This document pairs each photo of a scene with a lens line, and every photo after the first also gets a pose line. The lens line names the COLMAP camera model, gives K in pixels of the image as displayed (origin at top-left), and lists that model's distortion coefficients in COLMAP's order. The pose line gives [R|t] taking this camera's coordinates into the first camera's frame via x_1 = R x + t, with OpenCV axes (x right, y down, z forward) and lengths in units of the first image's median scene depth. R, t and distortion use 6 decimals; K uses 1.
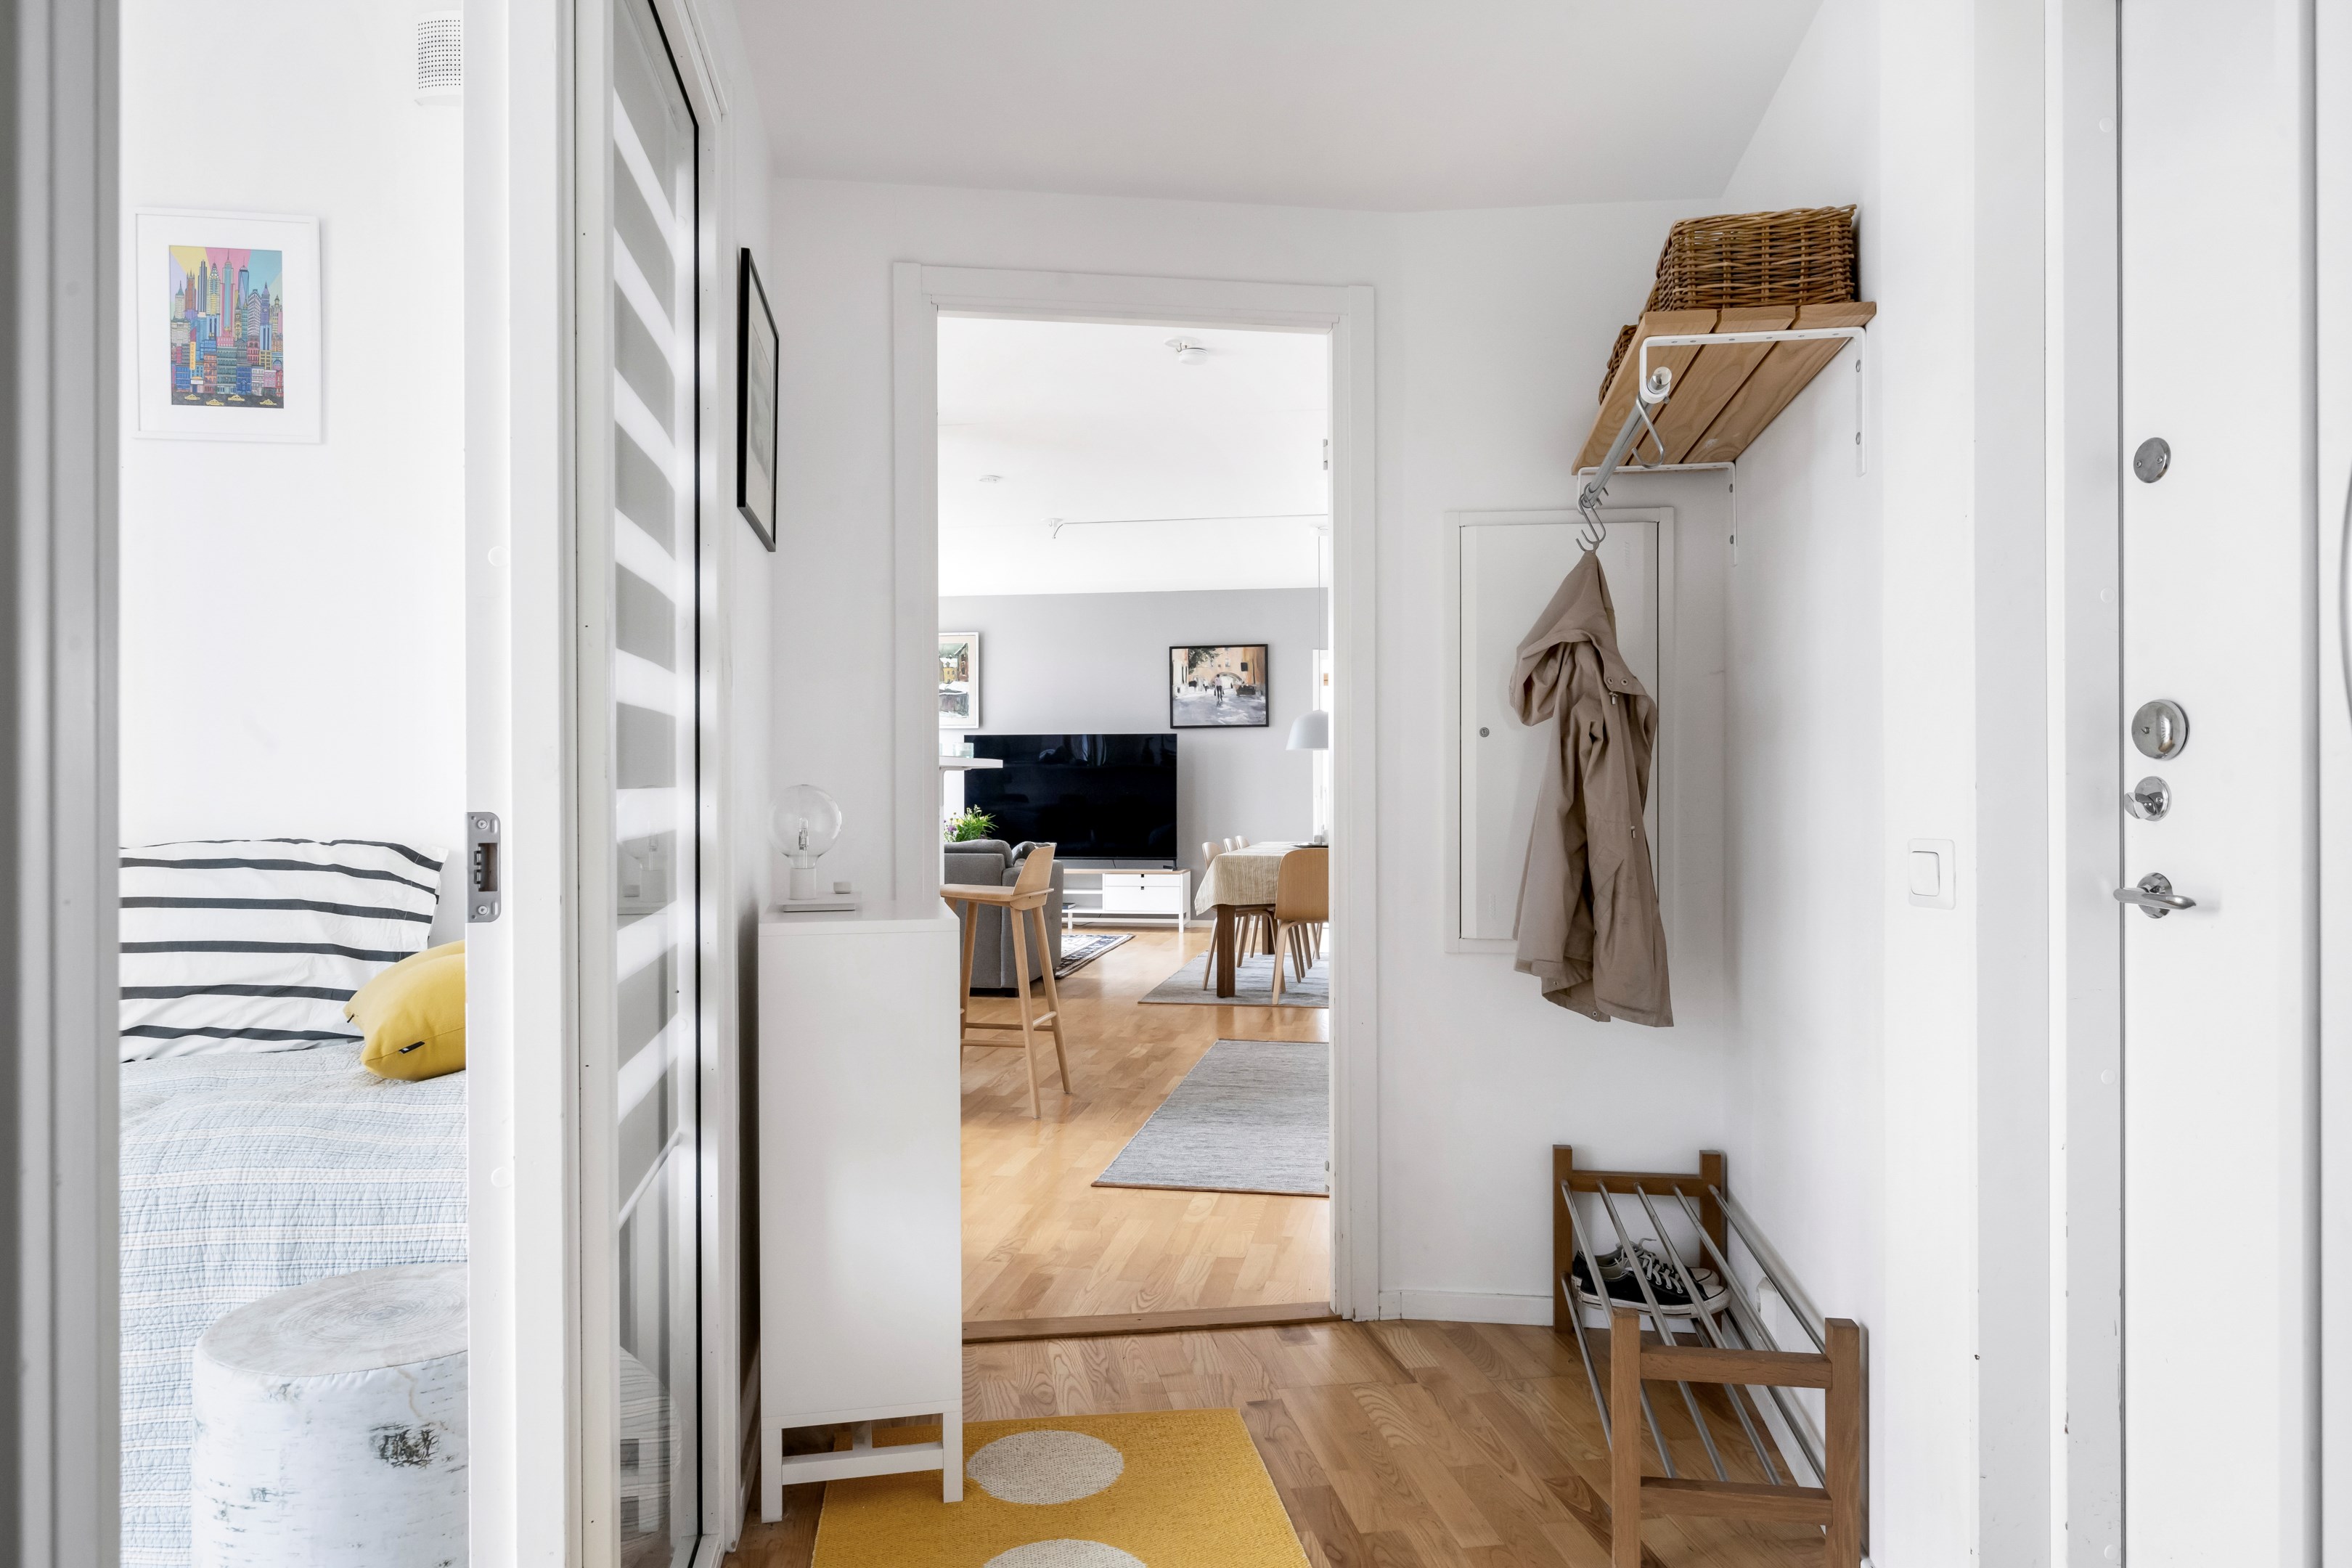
lens RADIAL K [[1551.3, 0, 1180.1], [0, 1551.3, 784.9], [0, 0, 1]] dist [0.006859, 0.000527]
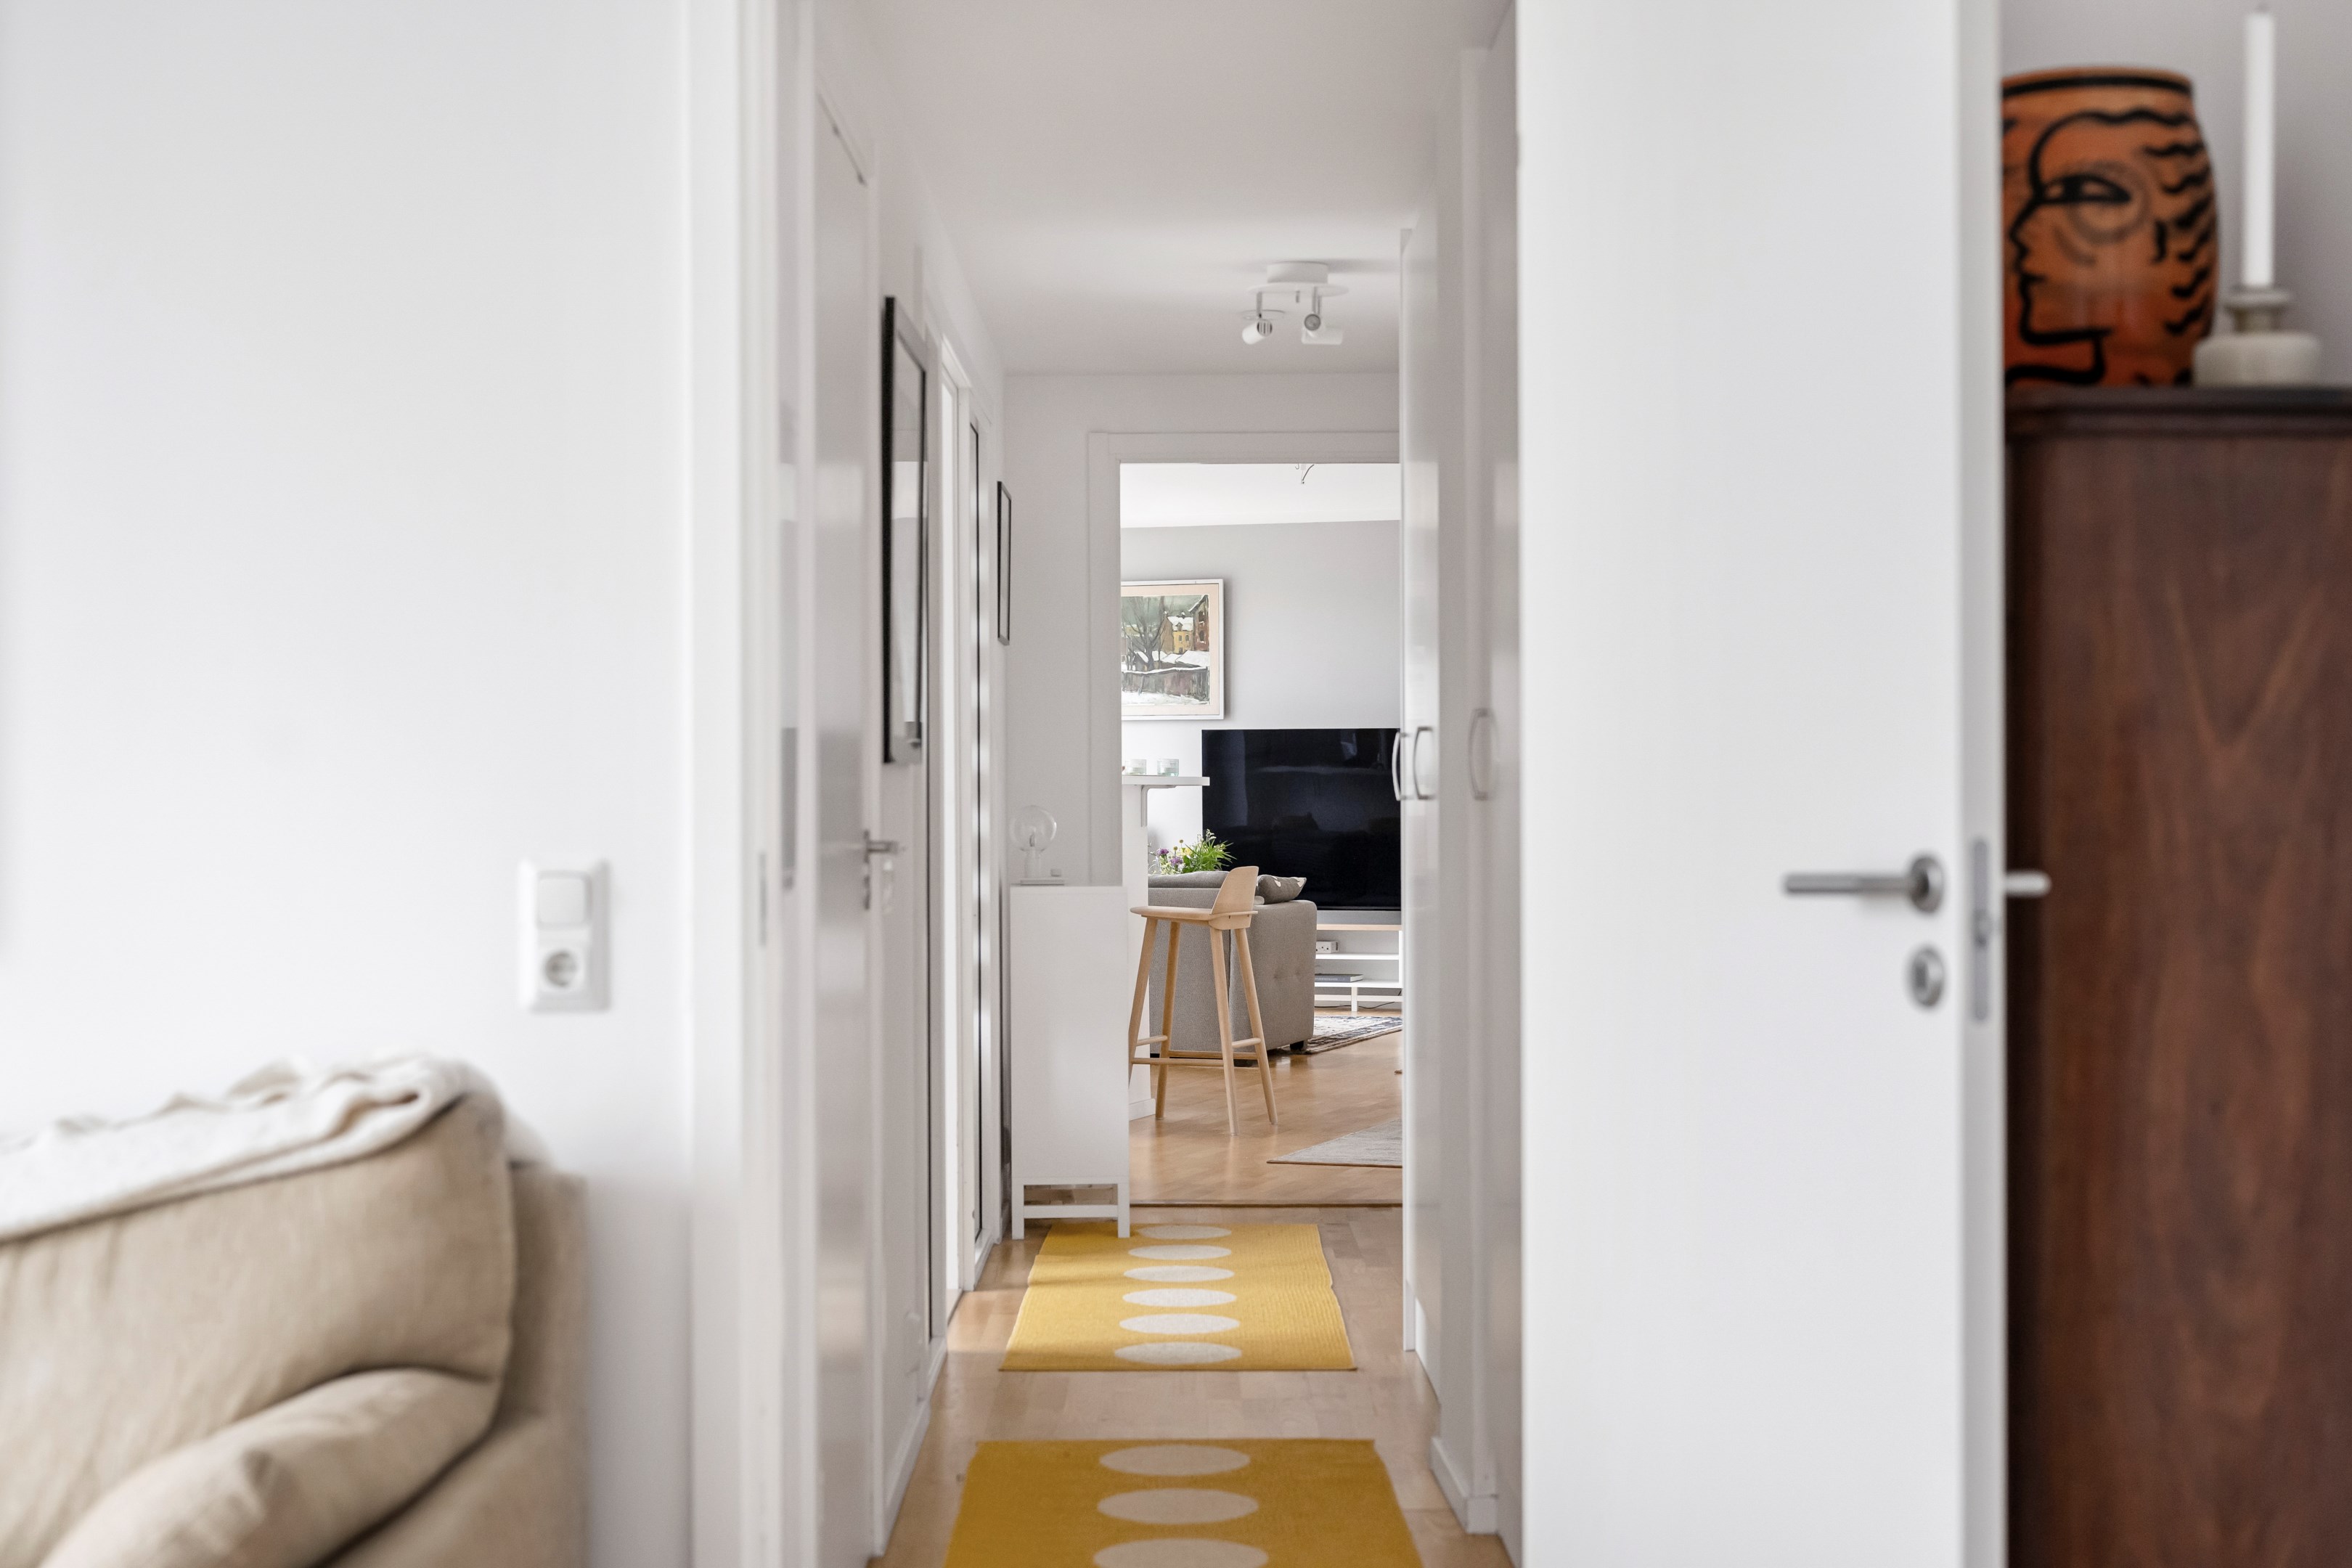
lens RADIAL K [[3440.5, 0, 1179.1], [0, 3440.5, 783.8], [0, 0, 1]] dist [-0.015224, 0.000000]
pose [[0.986640, -0.002987, -0.162886, 0.123085], [0.002270, 0.999987, -0.004588, -0.001585], [0.162897, 0.004157, 0.986634, -0.629170]]
